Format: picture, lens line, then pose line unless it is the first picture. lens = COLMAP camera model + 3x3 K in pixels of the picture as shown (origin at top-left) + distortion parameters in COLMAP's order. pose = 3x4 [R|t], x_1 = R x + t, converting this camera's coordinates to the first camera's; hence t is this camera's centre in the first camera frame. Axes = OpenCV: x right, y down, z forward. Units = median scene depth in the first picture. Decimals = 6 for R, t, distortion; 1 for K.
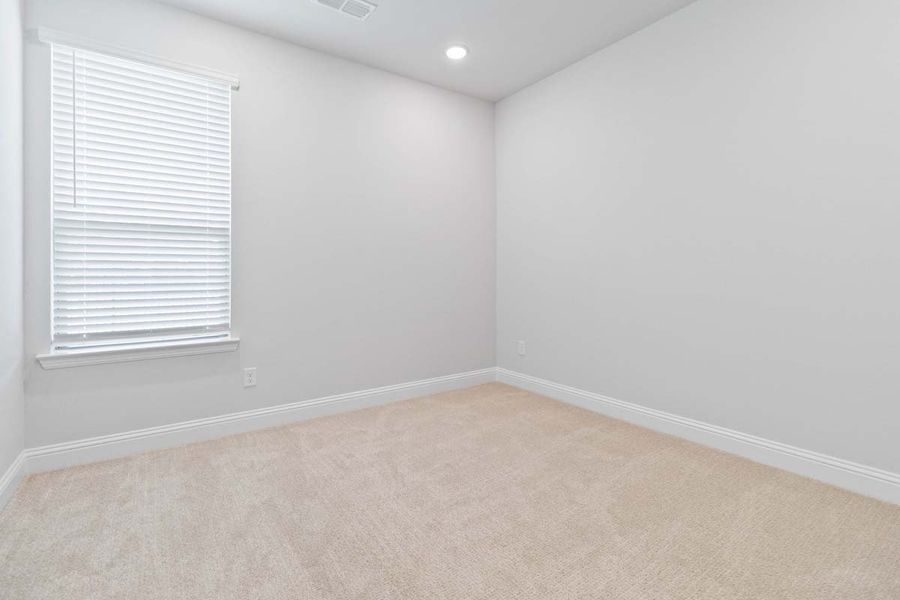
lens RADIAL K [[427.8, 0, 461.5], [0, 427.8, 277.3], [0, 0, 1]] dist [0.000777, 0.000440]
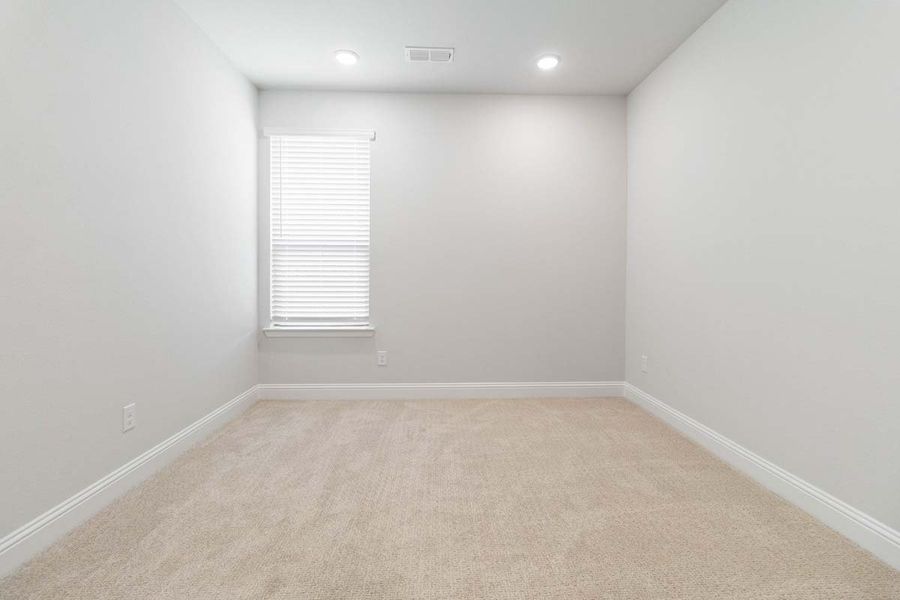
lens RADIAL K [[427.8, 0, 448.1], [0, 427.8, 285.2], [0, 0, 1]] dist [0.000777, 0.000440]
pose [[0.828962, 0.019118, -0.558978, 0.482857], [-0.011019, 0.999780, 0.017854, -0.019462], [0.559197, -0.008641, 0.828990, 0.032709]]
